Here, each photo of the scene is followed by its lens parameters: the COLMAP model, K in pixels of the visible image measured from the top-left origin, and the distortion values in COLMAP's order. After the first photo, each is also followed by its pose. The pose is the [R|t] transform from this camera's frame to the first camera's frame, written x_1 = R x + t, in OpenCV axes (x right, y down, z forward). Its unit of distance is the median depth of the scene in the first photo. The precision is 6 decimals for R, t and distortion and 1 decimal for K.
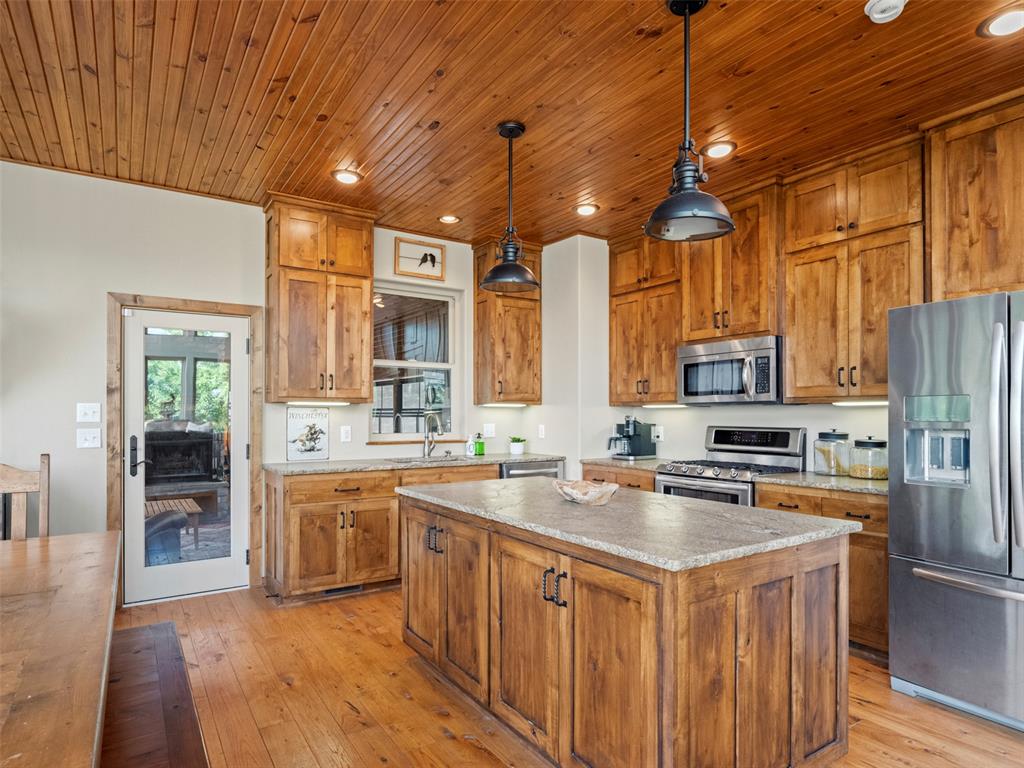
lens RADIAL K [[584.6, 0, 530.1], [0, 584.6, 411.4], [0, 0, 1]] dist [-0.007940, -0.000677]
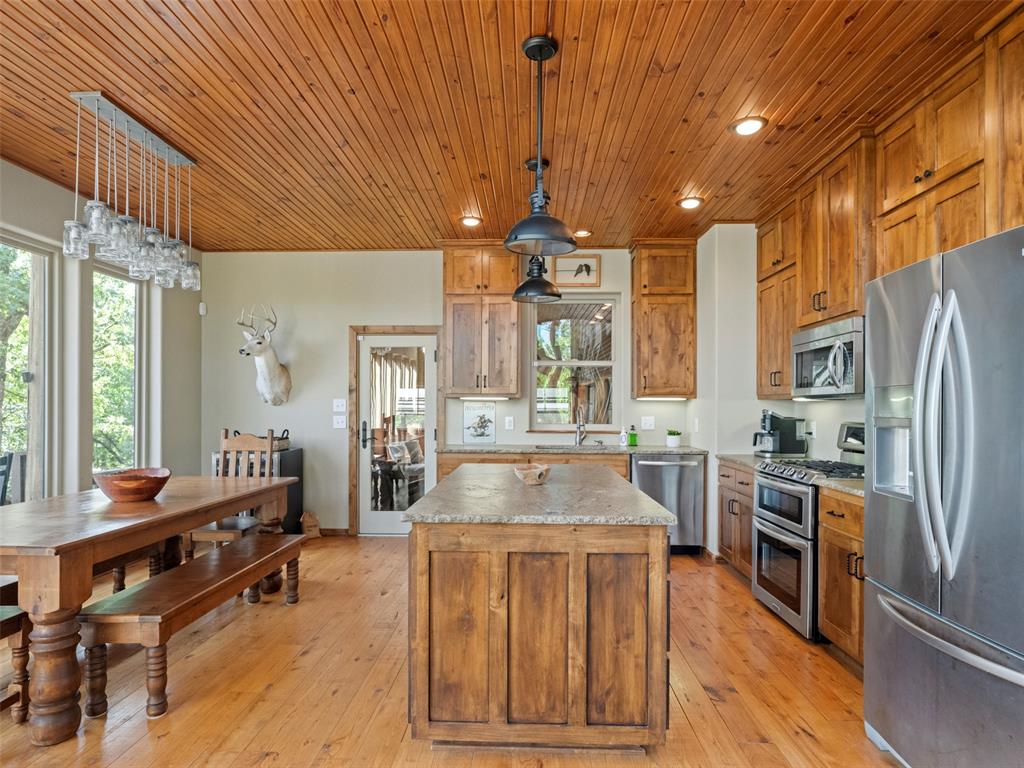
lens RADIAL K [[584.6, 0, 520.9], [0, 584.6, 407.4], [0, 0, 1]] dist [-0.007940, -0.000677]
pose [[0.814444, 0.003736, -0.580230, 0.460492], [-0.001385, 0.999989, 0.004495, -0.000126], [0.580241, -0.002857, 0.814440, 0.018248]]
